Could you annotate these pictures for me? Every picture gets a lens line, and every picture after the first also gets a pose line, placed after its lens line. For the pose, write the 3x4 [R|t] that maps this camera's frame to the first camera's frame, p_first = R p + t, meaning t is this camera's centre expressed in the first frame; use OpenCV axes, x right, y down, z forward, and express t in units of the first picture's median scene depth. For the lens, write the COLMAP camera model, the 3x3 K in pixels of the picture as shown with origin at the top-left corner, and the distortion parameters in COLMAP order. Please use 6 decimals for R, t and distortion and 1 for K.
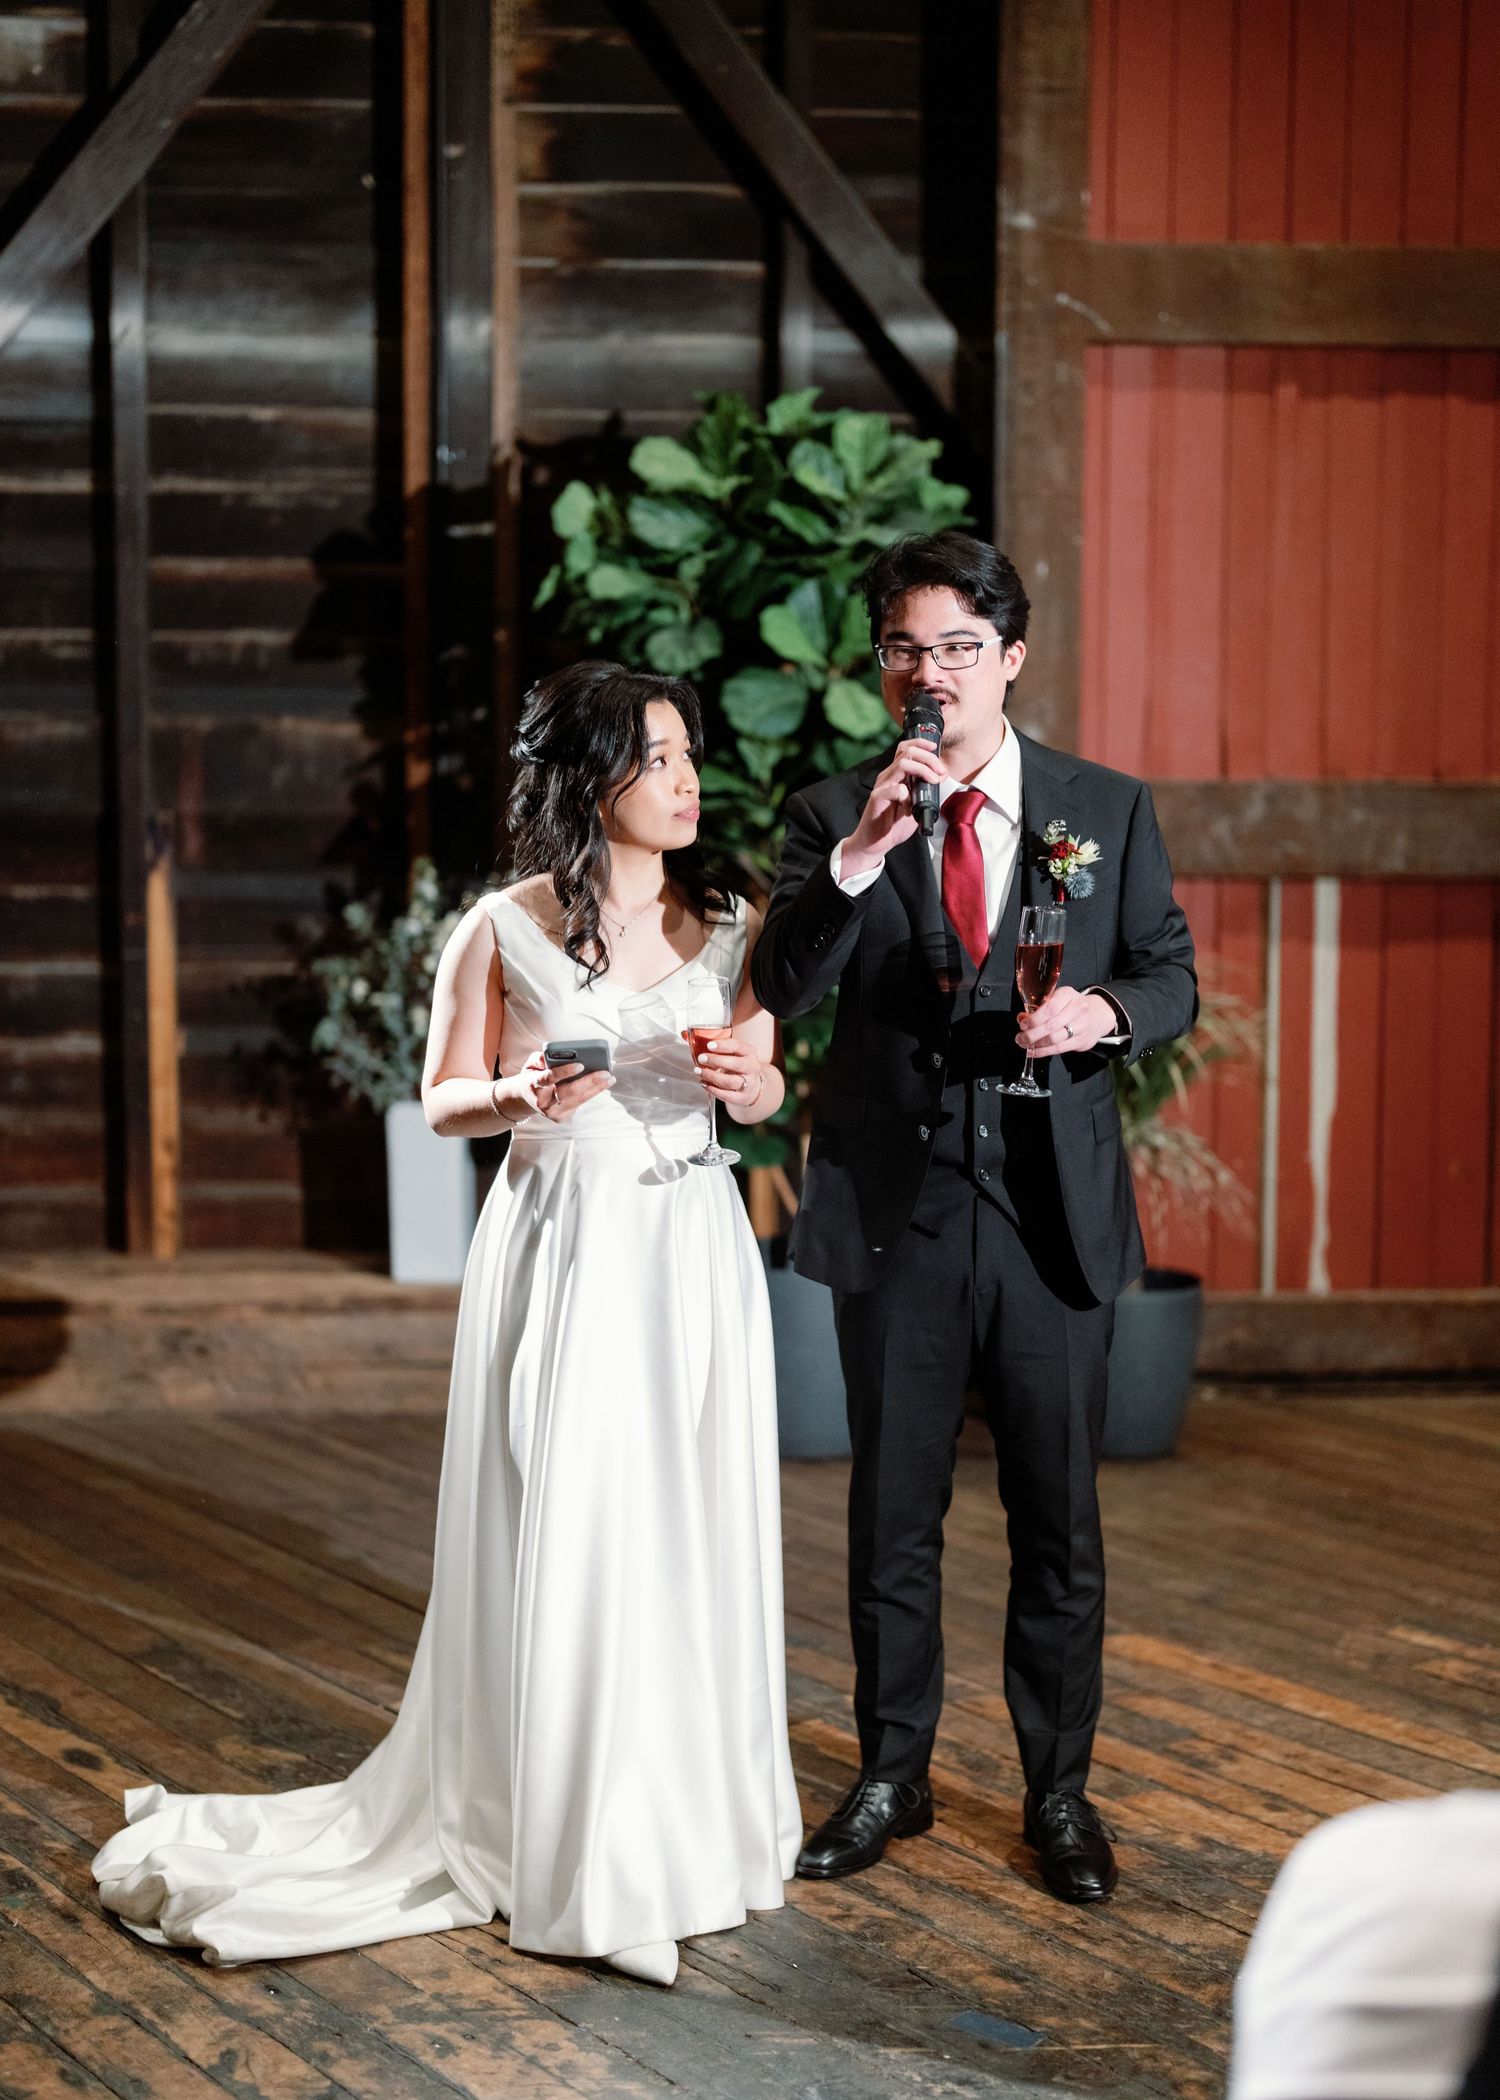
lens RADIAL K [[3072.4, 0, 750.0], [0, 3072.4, 1050.0], [0, 0, 1]] dist [-0.005299, 0.054632]
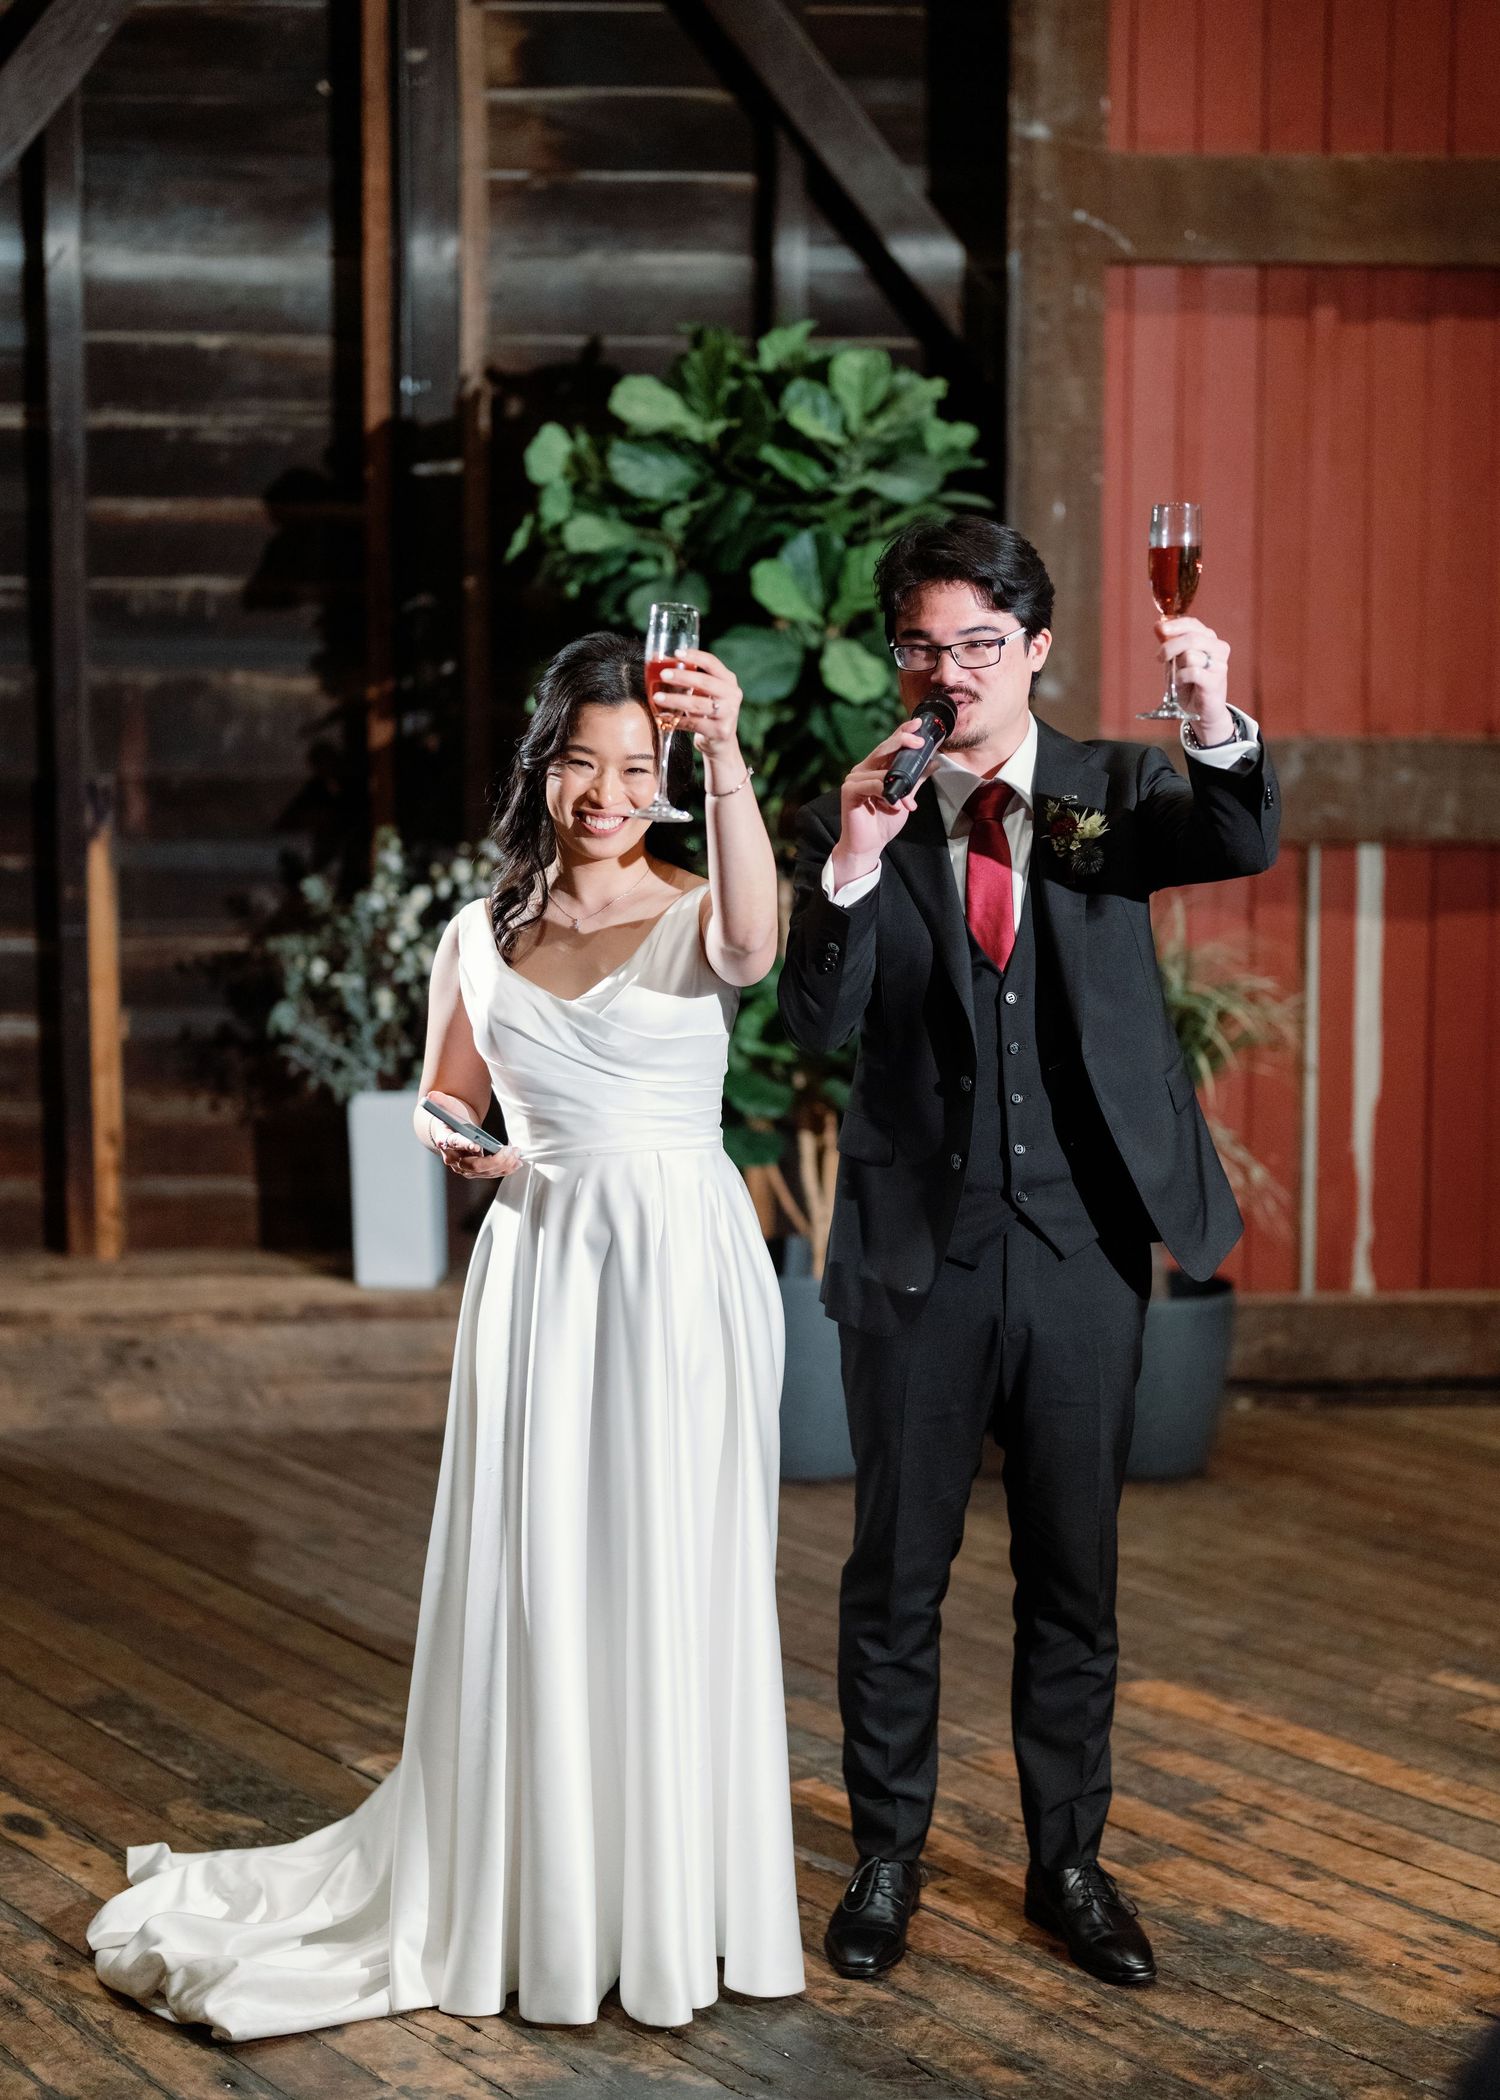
lens RADIAL K [[3409.1, 0, 749.6], [0, 3409.1, 1005.0], [0, 0, 1]] dist [-0.001384, 0.038880]
pose [[0.999992, -0.003754, -0.001323, 0.003355], [0.003765, 0.999957, 0.008429, -0.017343], [0.001292, -0.008434, 0.999964, -0.020985]]
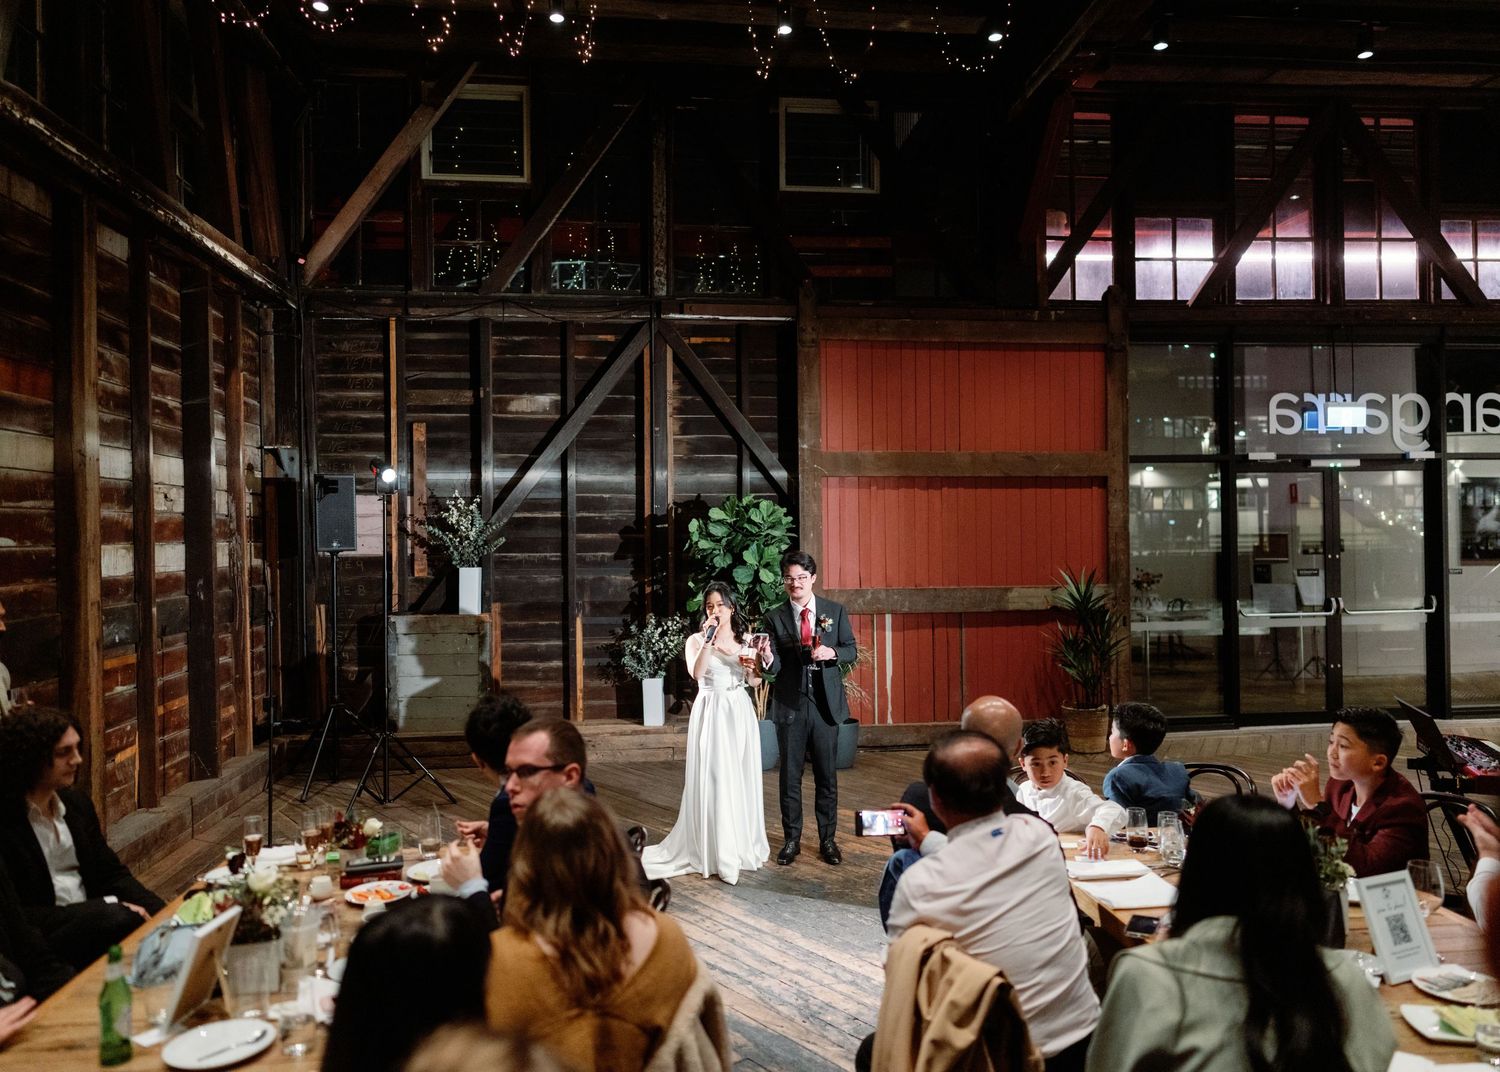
lens RADIAL K [[1053.0, 0, 750.0], [0, 1053.0, 536.0], [0, 0, 1]] dist [-0.002085, -0.000031]
pose [[0.998901, -0.014791, 0.044469, -0.041108], [0.019402, 0.994269, -0.105129, -0.017813], [-0.042659, 0.105877, 0.993464, -0.307382]]
